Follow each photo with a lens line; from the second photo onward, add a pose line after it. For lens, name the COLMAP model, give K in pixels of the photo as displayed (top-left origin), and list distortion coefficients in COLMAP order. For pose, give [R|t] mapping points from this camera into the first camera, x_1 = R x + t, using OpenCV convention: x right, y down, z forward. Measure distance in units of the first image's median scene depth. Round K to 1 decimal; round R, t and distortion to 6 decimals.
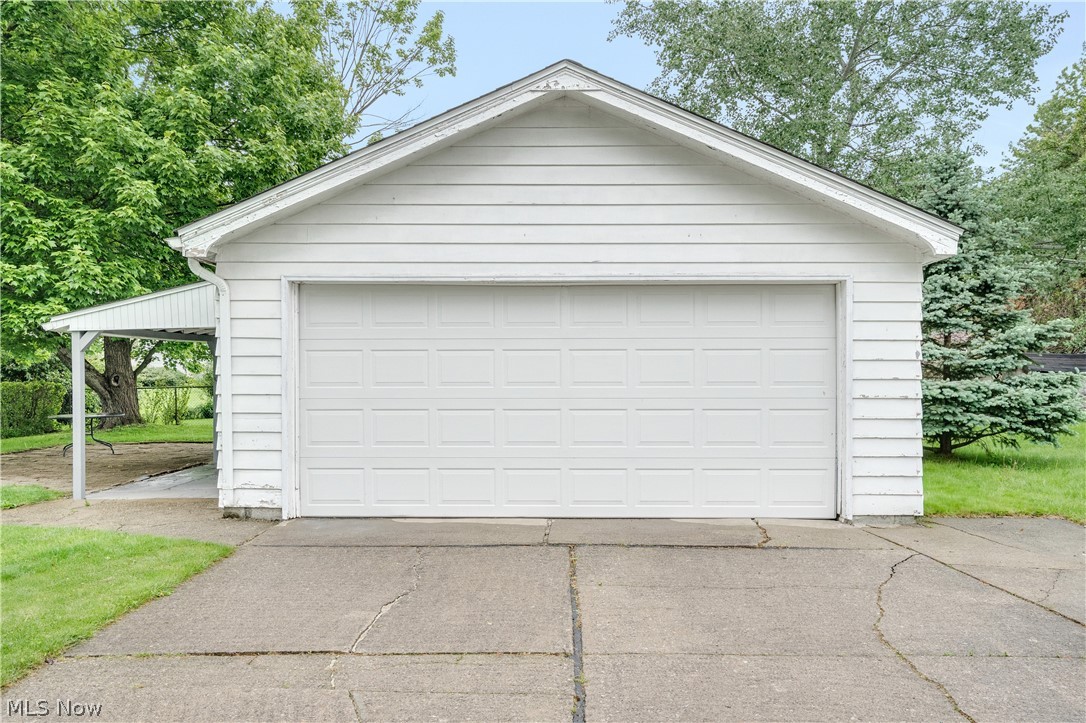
lens RADIAL K [[852.0, 0, 546.5], [0, 852.0, 413.3], [0, 0, 1]] dist [0.004053, 0.002305]
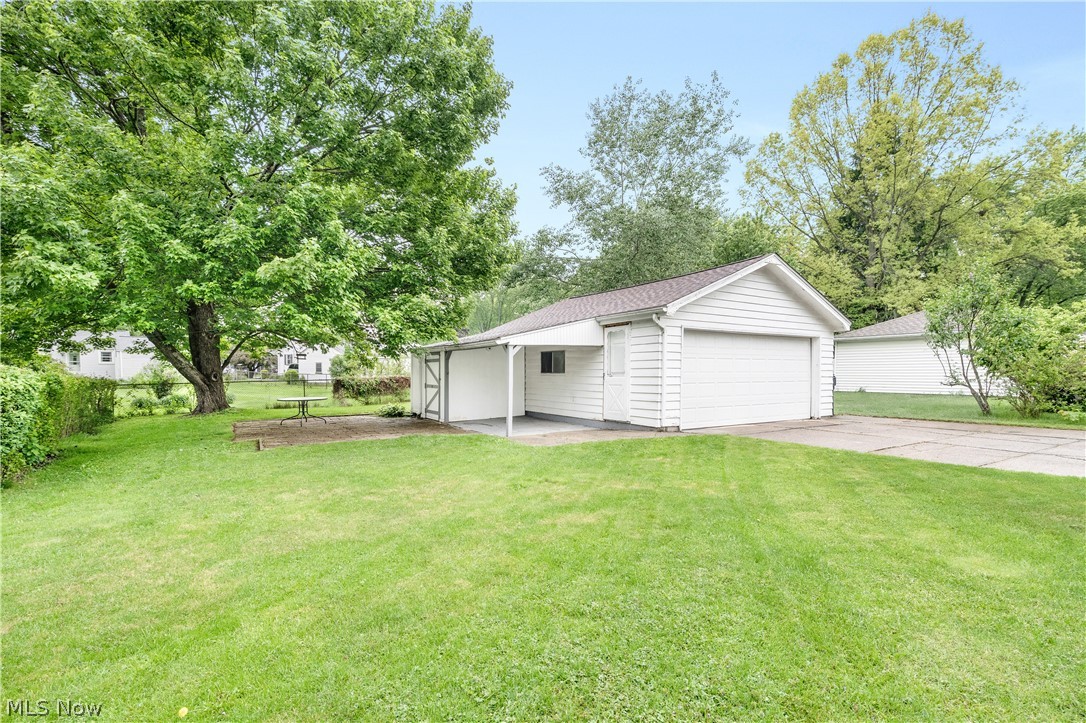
lens RADIAL K [[495.8, 0, 544.7], [0, 495.8, 368.0], [0, 0, 1]] dist [-0.007358, 0.001519]
pose [[0.841246, 0.004914, 0.540630, -1.072198], [0.028659, 0.998148, -0.053667, 0.013445], [-0.539893, 0.060641, 0.839547, 0.053799]]
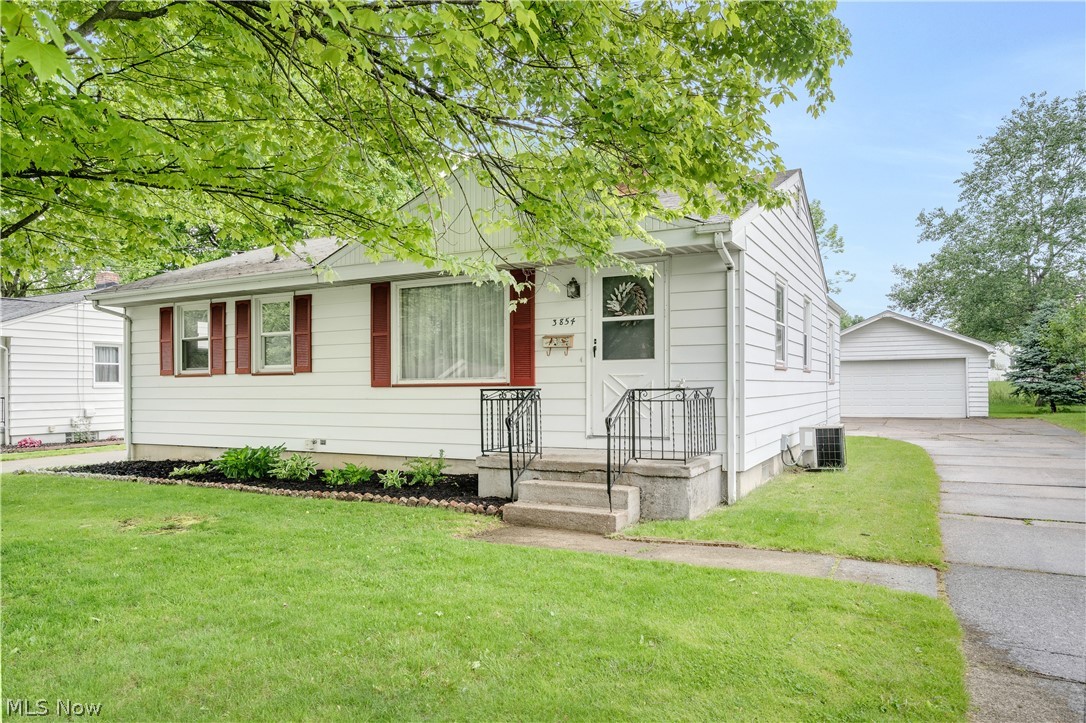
lens RADIAL K [[723.1, 0, 531.0], [0, 723.1, 385.3], [0, 0, 1]] dist [0.002804, 0.002296]
pose [[0.889087, -0.008476, -0.457660, 0.069518], [-0.012614, 0.998995, -0.043006, 0.114567], [0.457565, 0.044010, 0.888087, -2.314289]]
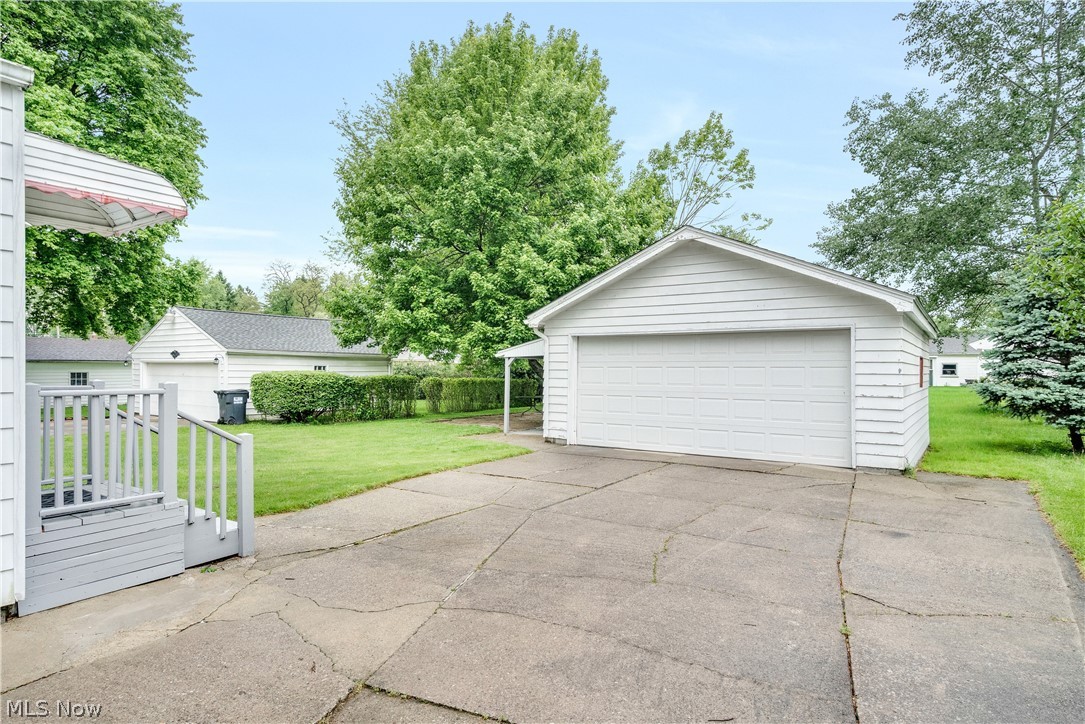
lens RADIAL K [[613.8, 0, 539.1], [0, 613.8, 367.1], [0, 0, 1]] dist [0.001799, 0.001710]
pose [[0.834634, 0.002054, -0.550801, 0.397293], [-0.033236, 0.998359, -0.046638, 0.001814], [0.549801, 0.057232, 0.833332, -0.288282]]
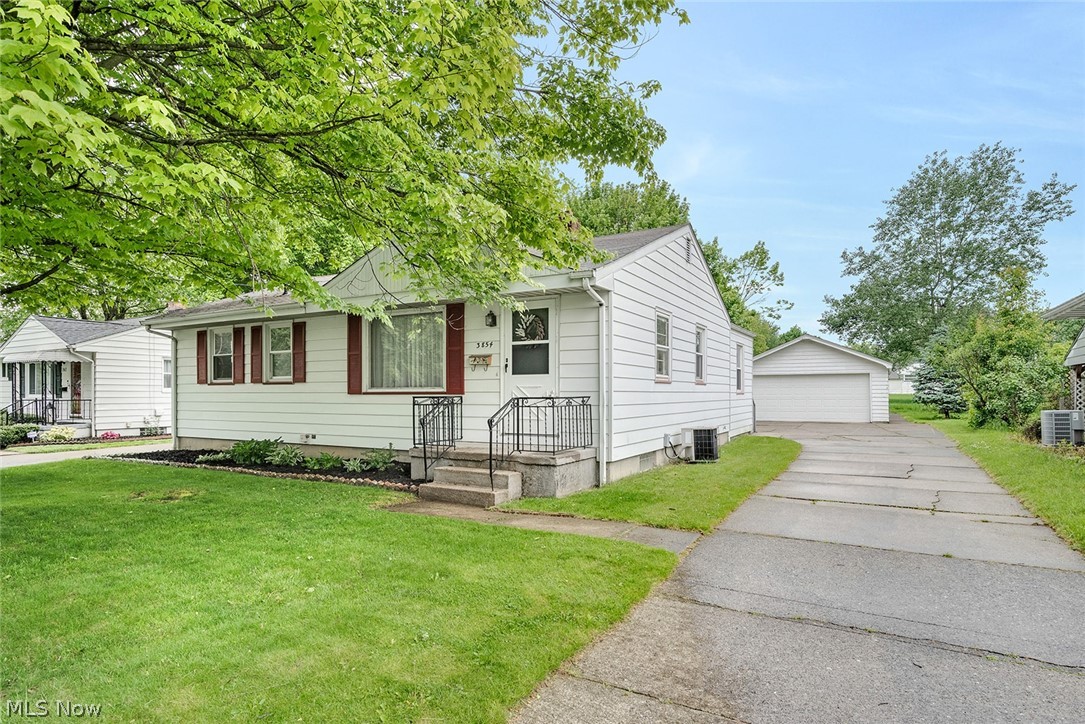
lens RADIAL K [[601.7, 0, 528.1], [0, 601.7, 392.5], [0, 0, 1]] dist [0.000220, 0.002067]
pose [[0.874828, -0.002081, -0.484430, 0.241520], [-0.021178, 0.998870, -0.042536, 0.112393], [0.483971, 0.047471, 0.873795, -2.307441]]
